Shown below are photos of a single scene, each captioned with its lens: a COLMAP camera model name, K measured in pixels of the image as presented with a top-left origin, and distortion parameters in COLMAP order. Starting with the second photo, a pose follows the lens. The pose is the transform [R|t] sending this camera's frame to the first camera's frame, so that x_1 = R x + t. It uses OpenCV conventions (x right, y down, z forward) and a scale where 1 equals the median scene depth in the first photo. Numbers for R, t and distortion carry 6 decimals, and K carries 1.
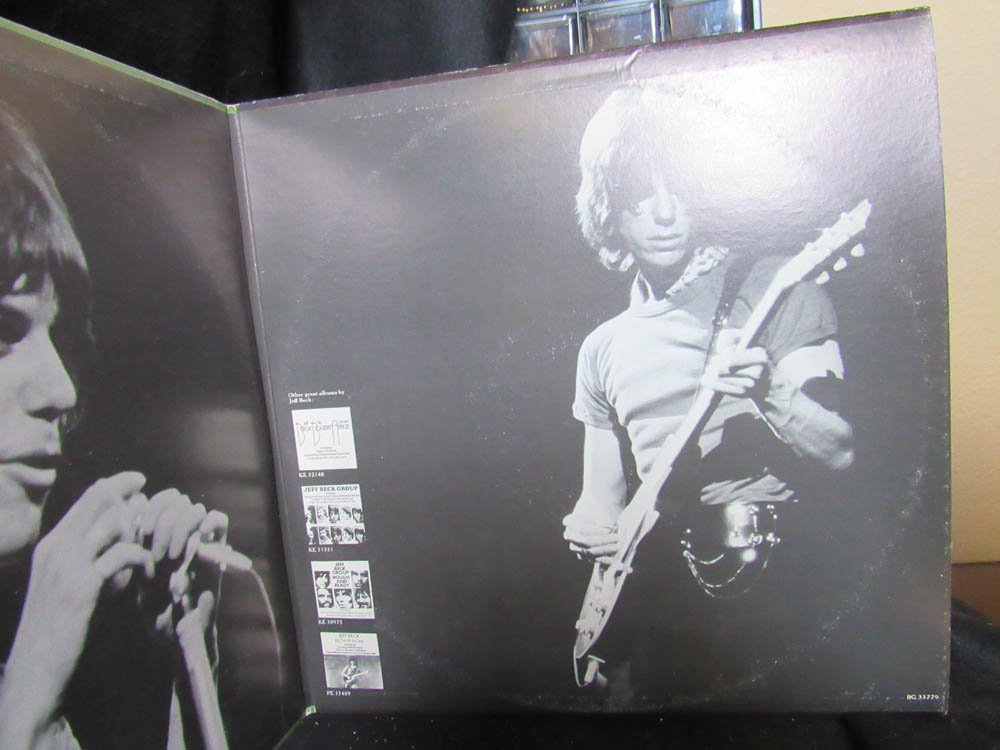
lens RADIAL K [[716.2, 0, 500.0], [0, 716.2, 374.1], [0, 0, 1]] dist [-0.035514, 0.008163]
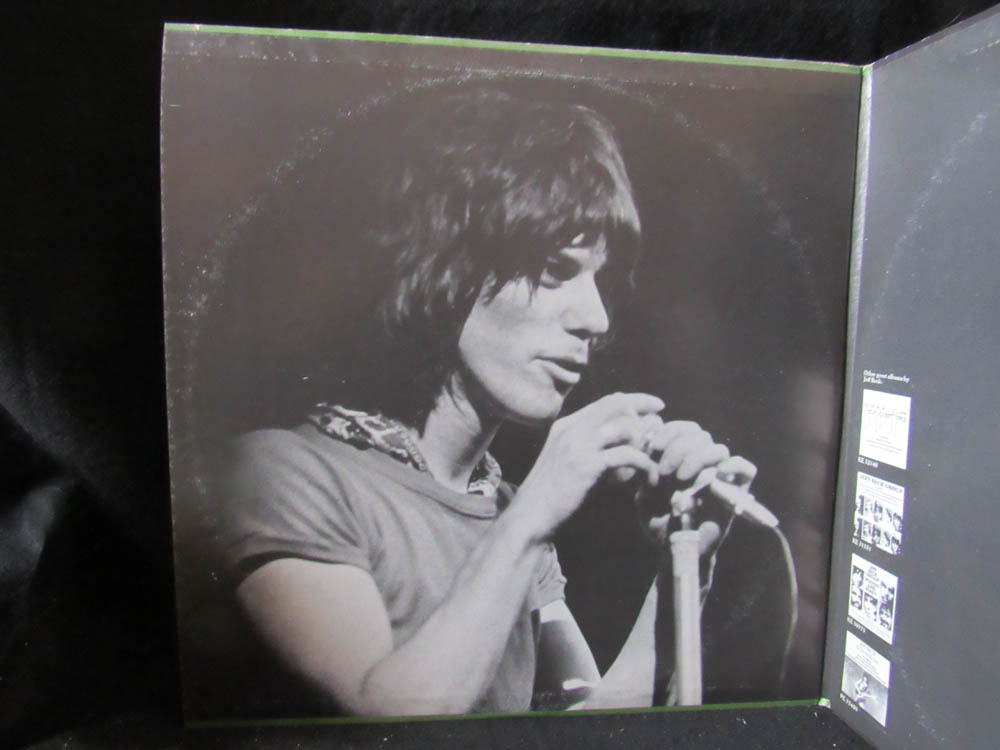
lens RADIAL K [[716.2, 0, 498.8], [0, 716.2, 375.7], [0, 0, 1]] dist [-0.035514, 0.008163]
pose [[0.325322, 0.187283, -0.926872, 0.507593], [-0.153105, 0.977689, 0.143813, -0.033271], [0.933126, 0.095123, 0.346737, 0.286769]]
